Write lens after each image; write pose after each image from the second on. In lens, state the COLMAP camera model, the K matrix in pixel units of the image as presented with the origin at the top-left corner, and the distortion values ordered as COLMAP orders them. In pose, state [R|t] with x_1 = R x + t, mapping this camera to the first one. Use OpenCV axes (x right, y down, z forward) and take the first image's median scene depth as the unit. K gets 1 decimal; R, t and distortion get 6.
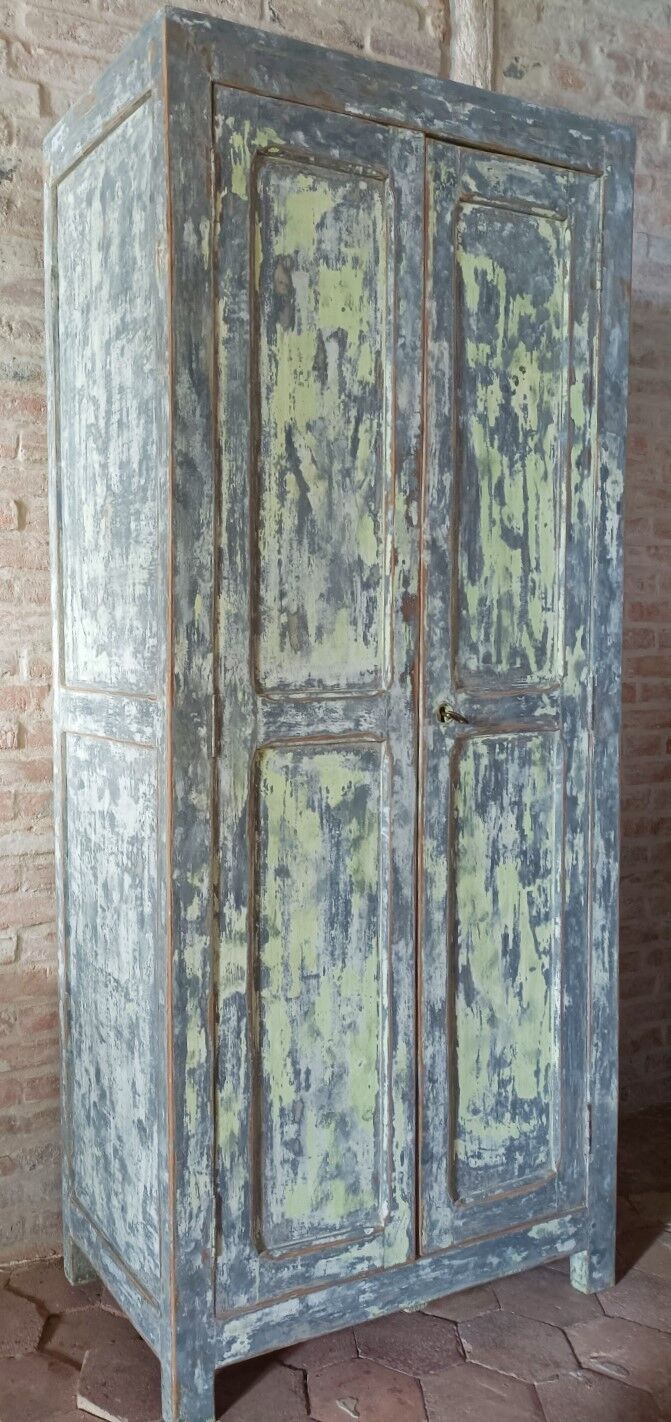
lens RADIAL K [[1093.7, 0, 137.3], [0, 1093.7, 713.5], [0, 0, 1]] dist [0.031720, -0.038988]
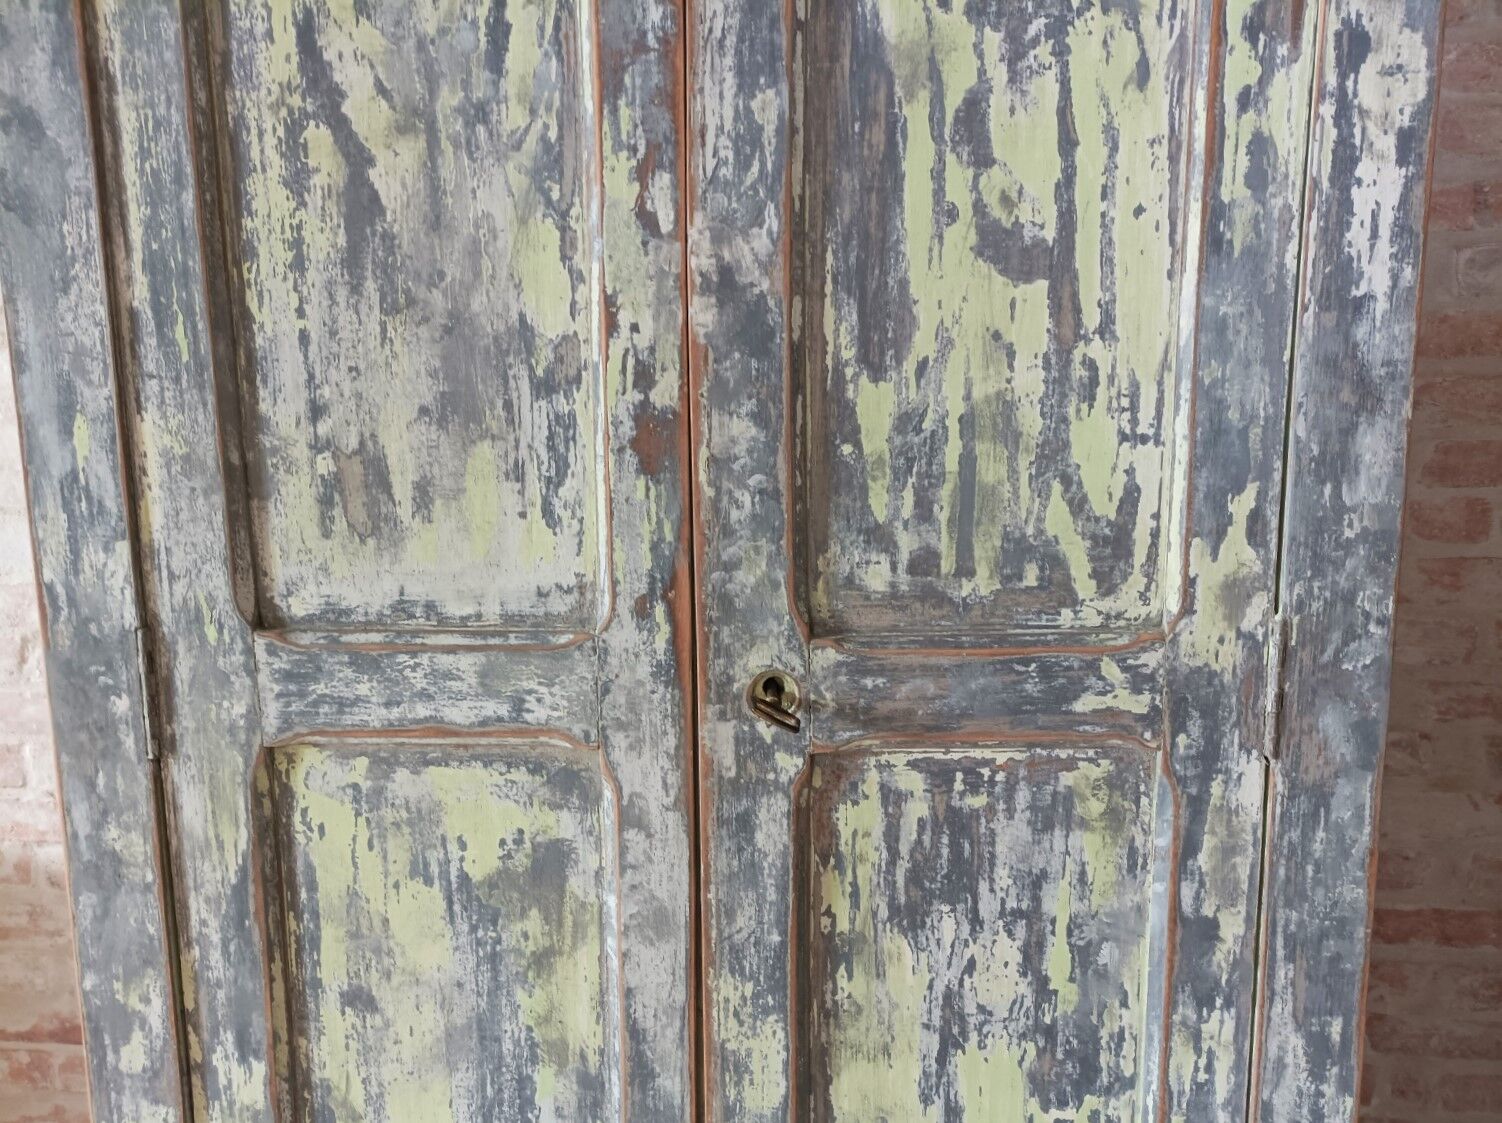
lens RADIAL K [[1139.8, 0, 749.2], [0, 1139.8, 568.0], [0, 0, 1]] dist [0.030772, -0.033493]
pose [[0.882983, 0.076991, -0.463048, 0.482105], [-0.034415, 0.994420, 0.099717, -0.093108], [0.468142, -0.072113, 0.880706, 0.639367]]
